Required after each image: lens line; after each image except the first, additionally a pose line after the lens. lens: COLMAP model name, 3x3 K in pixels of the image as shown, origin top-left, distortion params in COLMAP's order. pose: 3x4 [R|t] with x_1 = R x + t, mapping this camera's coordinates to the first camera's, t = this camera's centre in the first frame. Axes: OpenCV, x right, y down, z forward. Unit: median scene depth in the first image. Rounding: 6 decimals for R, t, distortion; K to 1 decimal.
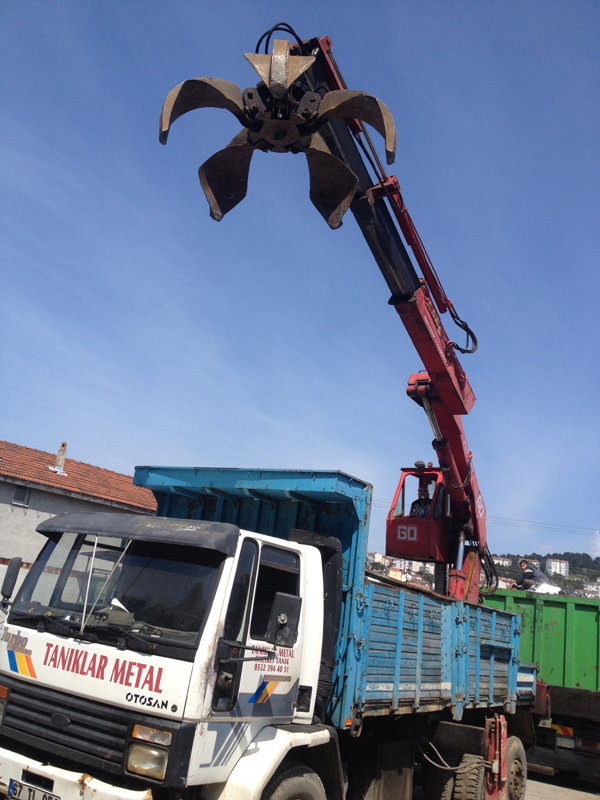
lens RADIAL K [[754.9, 0, 297.4], [0, 754.9, 397.8], [0, 0, 1]] dist [0.123791, -0.245050]
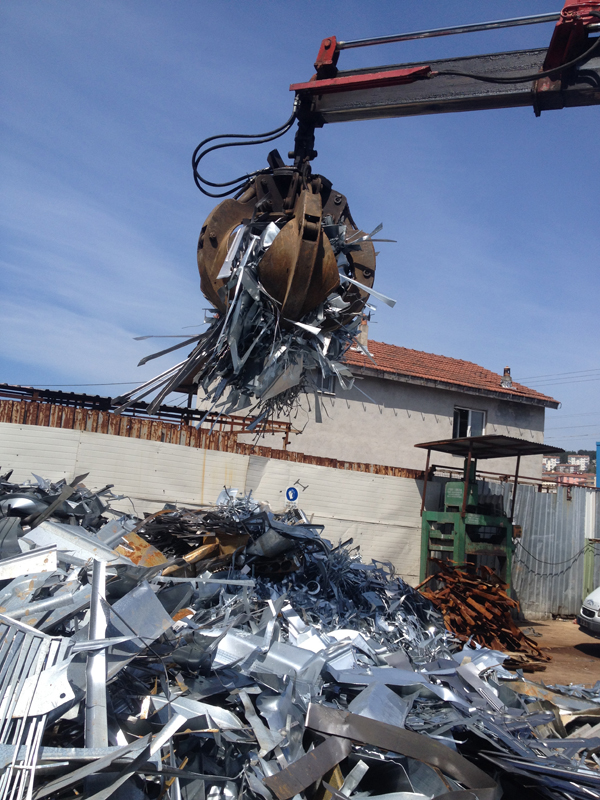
lens RADIAL K [[754.9, 0, 297.4], [0, 754.9, 397.8], [0, 0, 1]] dist [0.123791, -0.245050]
pose [[0.933345, -0.097464, -0.345497, -0.115876], [0.136992, 0.986305, 0.091845, 0.065514], [0.331814, -0.133054, 0.933914, 0.253837]]
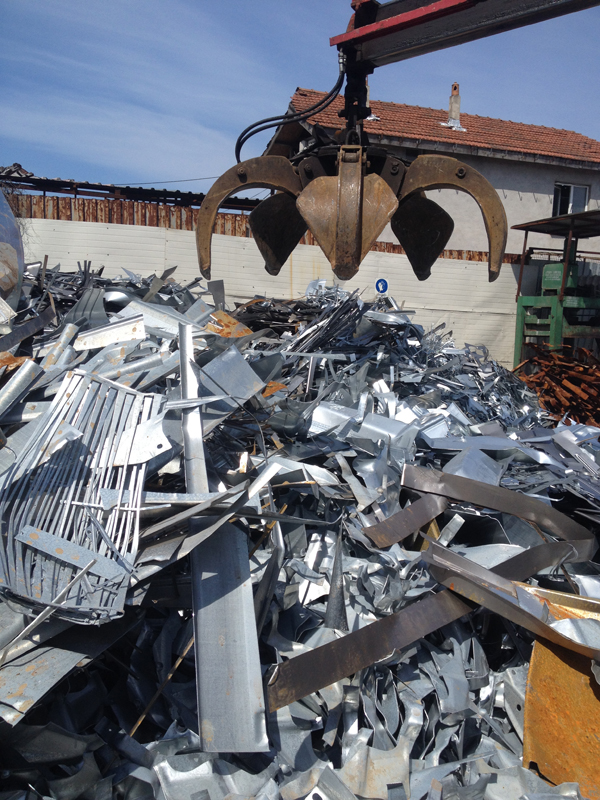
lens RADIAL K [[754.7, 0, 300.0], [0, 754.7, 400.0], [0, 0, 1]] dist [0.097764, -0.244398]
pose [[0.883069, -0.032416, -0.468122, -0.117087], [0.208739, 0.920606, 0.330018, 0.068785], [0.420259, -0.389144, 0.819725, 0.256082]]
